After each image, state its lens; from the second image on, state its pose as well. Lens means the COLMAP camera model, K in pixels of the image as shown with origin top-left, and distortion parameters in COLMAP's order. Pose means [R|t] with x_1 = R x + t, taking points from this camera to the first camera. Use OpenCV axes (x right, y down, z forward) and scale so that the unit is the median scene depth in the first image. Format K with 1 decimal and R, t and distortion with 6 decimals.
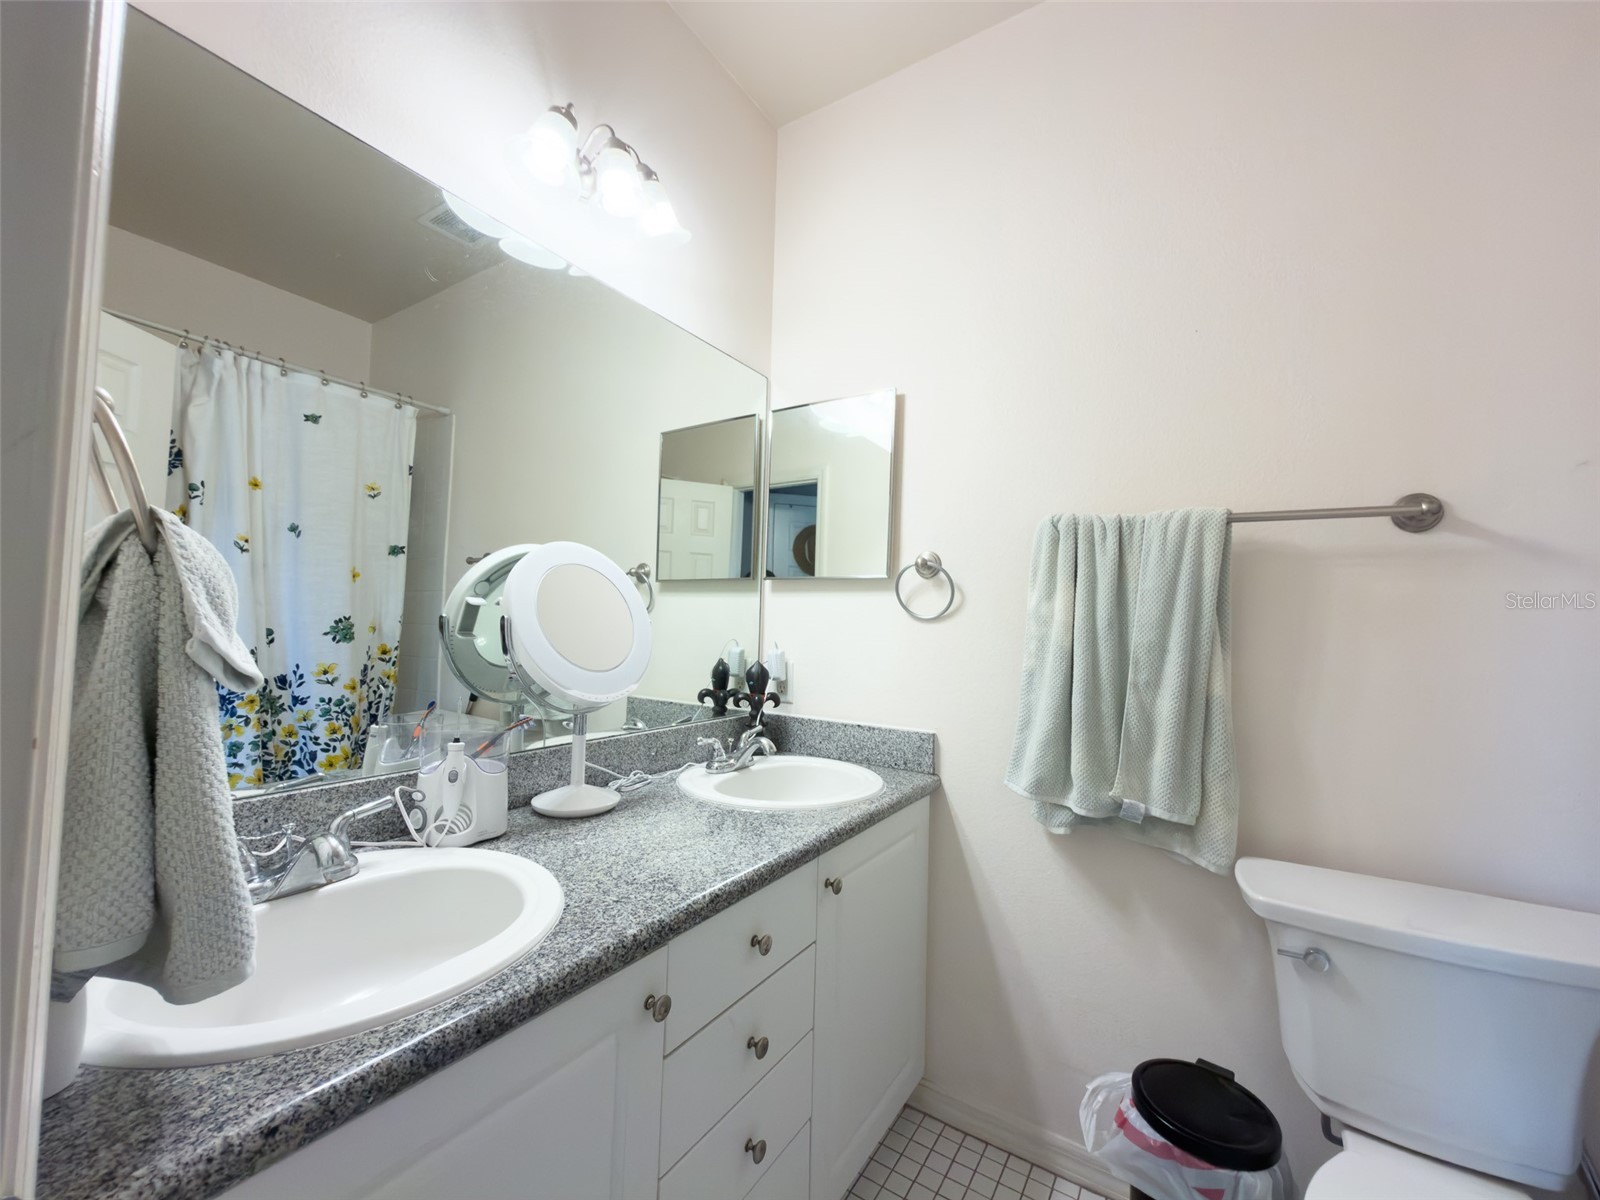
lens RADIAL K [[638.7, 0, 798.1], [0, 638.7, 599.4], [0, 0, 1]] dist [0.002604, -0.000317]
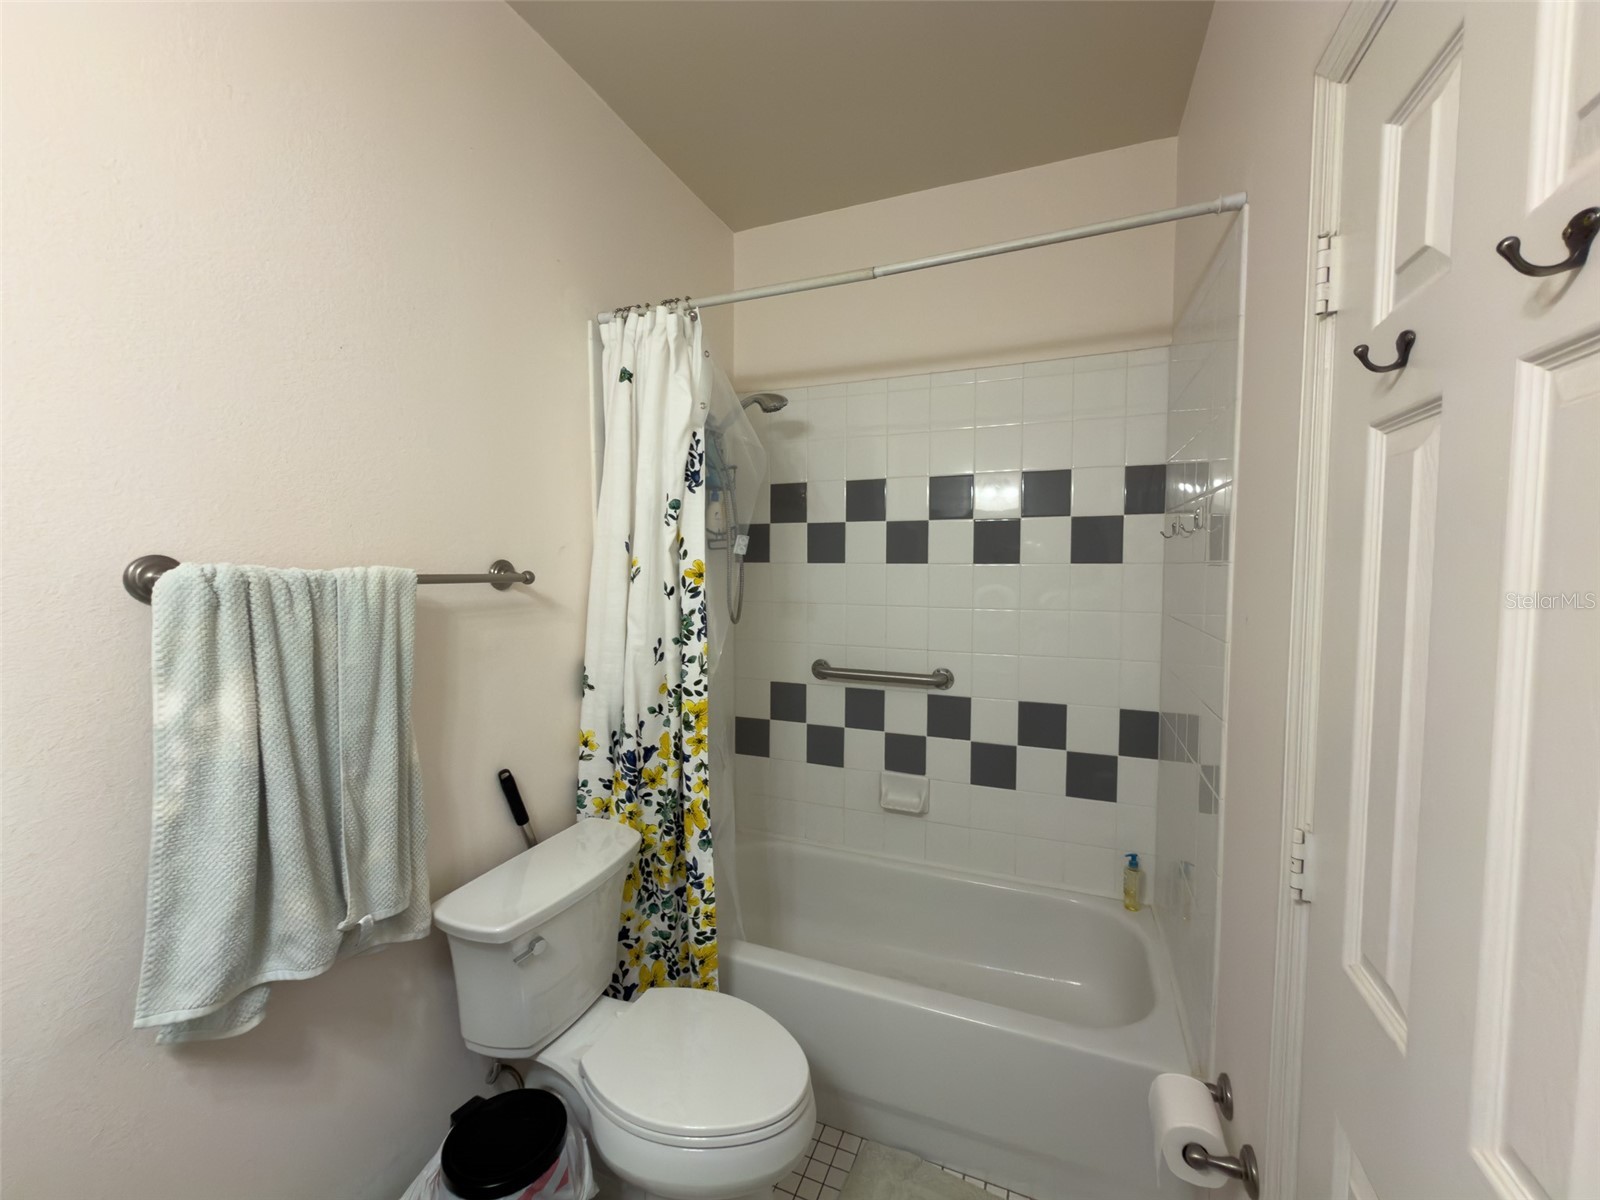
lens RADIAL K [[638.7, 0, 798.1], [0, 638.7, 599.4], [0, 0, 1]] dist [0.002604, -0.000317]
pose [[-0.175905, -0.086694, 0.980582, -0.361752], [-0.046390, 0.995738, 0.079712, -0.194394], [-0.983313, -0.031467, -0.179177, 0.577556]]
